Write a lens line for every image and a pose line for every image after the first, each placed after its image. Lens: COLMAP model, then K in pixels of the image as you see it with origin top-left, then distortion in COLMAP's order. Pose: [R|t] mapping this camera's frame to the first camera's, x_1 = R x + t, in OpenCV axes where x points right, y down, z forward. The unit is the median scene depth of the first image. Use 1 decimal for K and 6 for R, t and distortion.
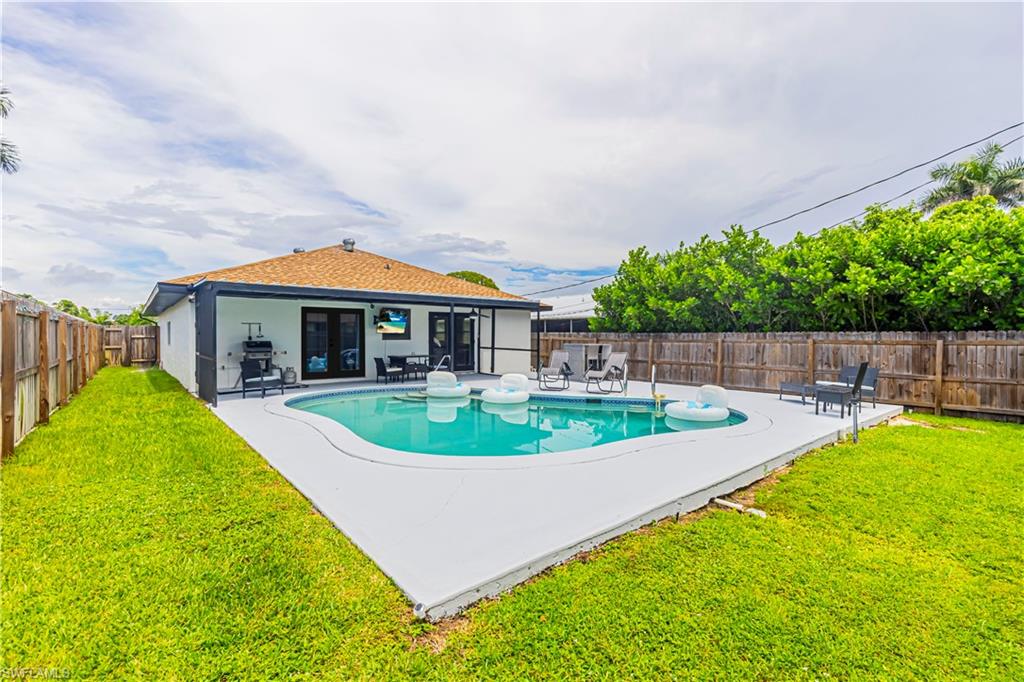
lens RADIAL K [[458.0, 0, 516.0], [0, 458.0, 340.5], [0, 0, 1]] dist [0.005793, -0.000048]
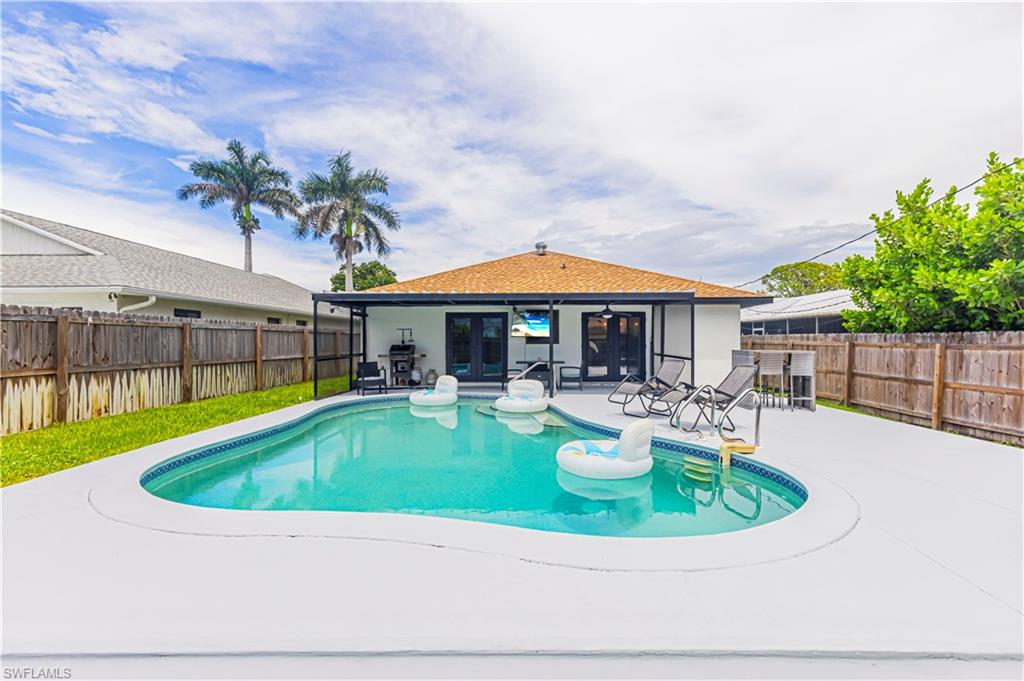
lens RADIAL K [[458.0, 0, 516.0], [0, 458.0, 340.0], [0, 0, 1]] dist [0.005793, -0.000048]
pose [[0.757102, -0.004564, -0.653281, 0.293736], [-0.003745, 0.999929, -0.011326, 0.001103], [0.653286, 0.011022, 0.757031, 0.260850]]
